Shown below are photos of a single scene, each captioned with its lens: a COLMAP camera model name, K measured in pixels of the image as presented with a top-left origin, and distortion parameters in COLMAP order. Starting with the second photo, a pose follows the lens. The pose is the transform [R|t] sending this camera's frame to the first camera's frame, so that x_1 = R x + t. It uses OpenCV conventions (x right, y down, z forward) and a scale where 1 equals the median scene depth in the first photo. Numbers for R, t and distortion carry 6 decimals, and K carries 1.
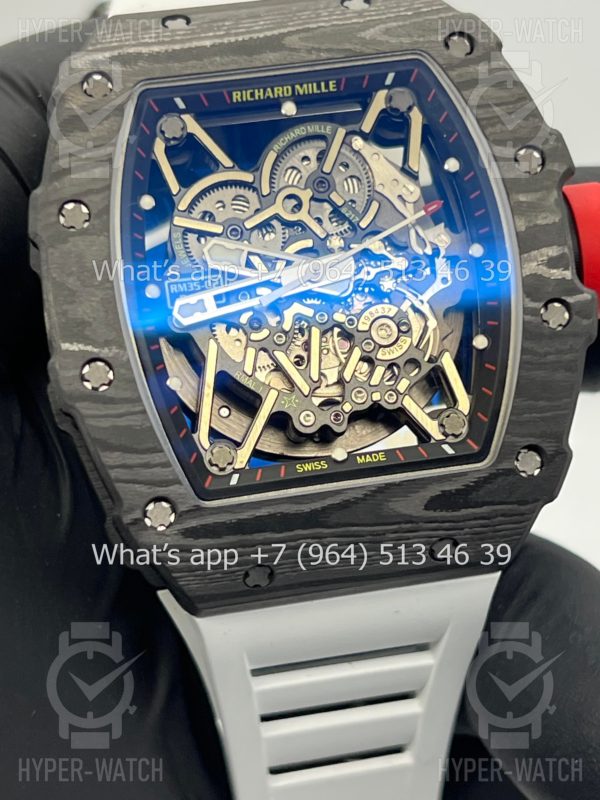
lens RADIAL K [[1912.6, 0, 300.0], [0, 1912.6, 400.0], [0, 0, 1]] dist [0.226975, -0.800640]
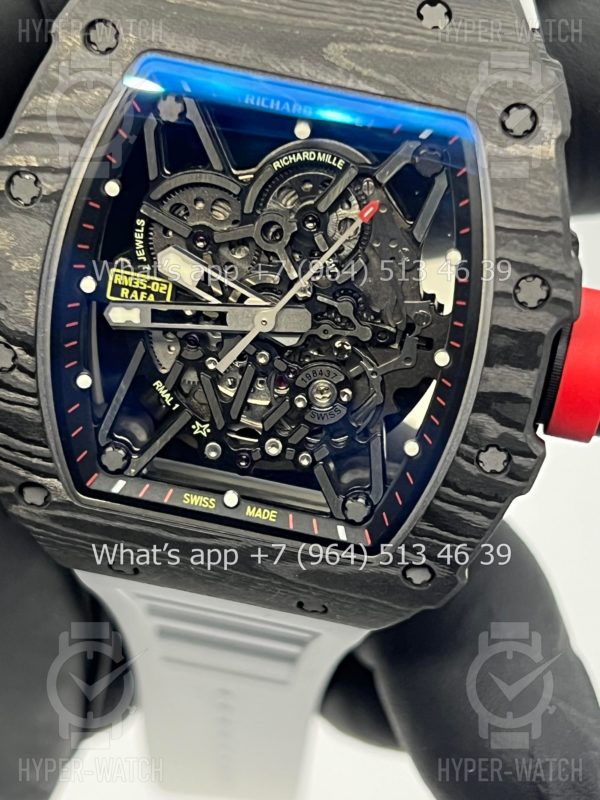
lens RADIAL K [[1912.6, 0, 300.0], [0, 1912.6, 400.0], [0, 0, 1]] dist [0.226975, -0.800640]
pose [[0.921338, 0.373934, -0.106346, 0.133141], [-0.291510, 0.845491, 0.447400, -0.442288], [0.257213, -0.381206, 0.887989, 0.176856]]
